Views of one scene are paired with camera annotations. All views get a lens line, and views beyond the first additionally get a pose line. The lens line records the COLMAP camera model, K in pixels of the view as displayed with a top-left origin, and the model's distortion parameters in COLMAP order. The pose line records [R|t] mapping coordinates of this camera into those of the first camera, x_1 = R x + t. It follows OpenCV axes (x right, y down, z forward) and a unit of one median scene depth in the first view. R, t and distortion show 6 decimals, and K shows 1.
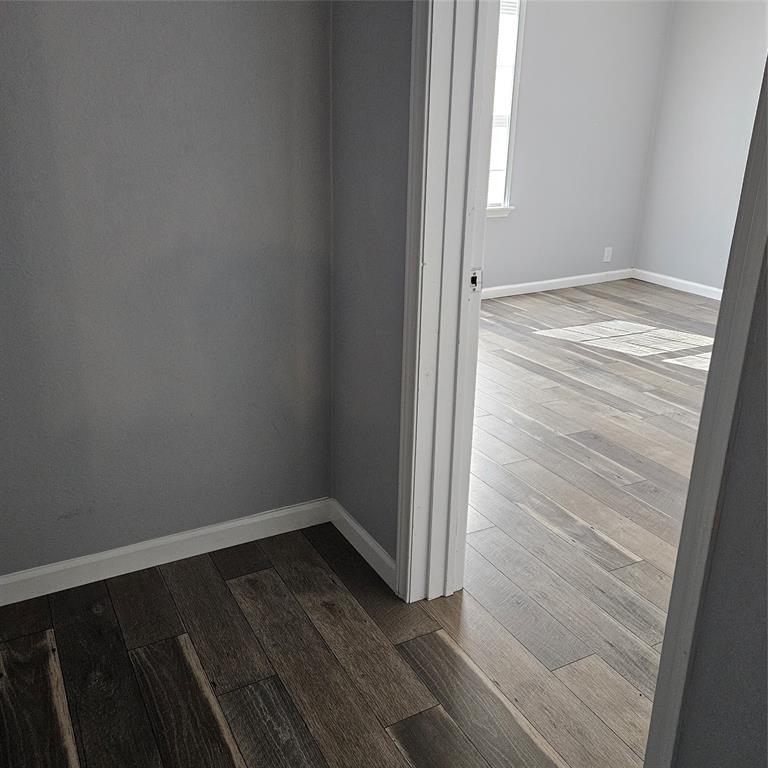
lens RADIAL K [[761.9, 0, 363.5], [0, 761.9, 378.5], [0, 0, 1]] dist [0.052993, 0.000000]
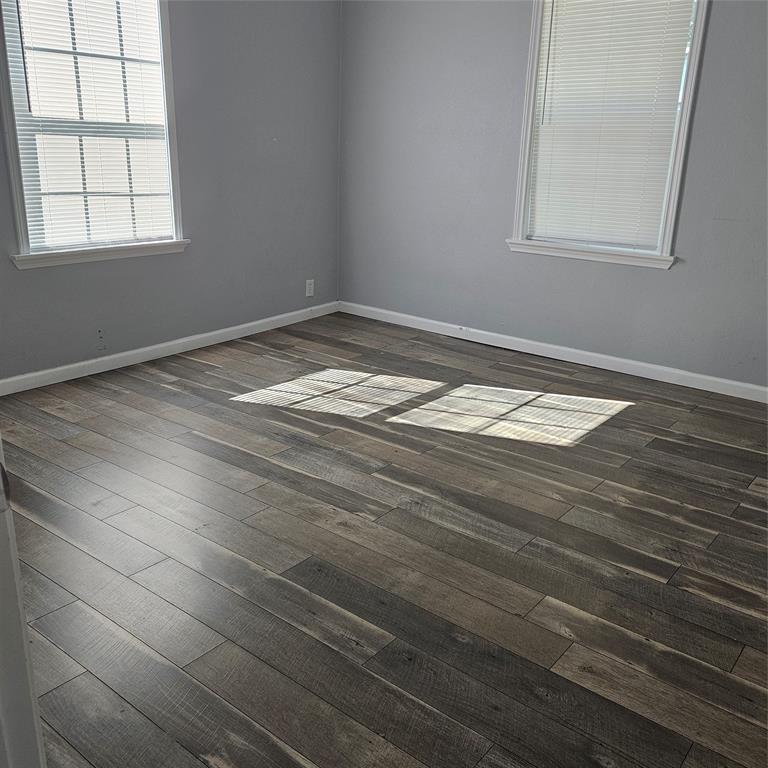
lens RADIAL K [[761.9, 0, 387.2], [0, 761.9, 384.0], [0, 0, 1]] dist [0.052993, 0.000000]
pose [[0.919520, -0.114774, 0.375912, 0.084473], [0.121733, 0.992549, 0.005274, -0.066643], [-0.373717, 0.040912, 0.926640, 0.232526]]
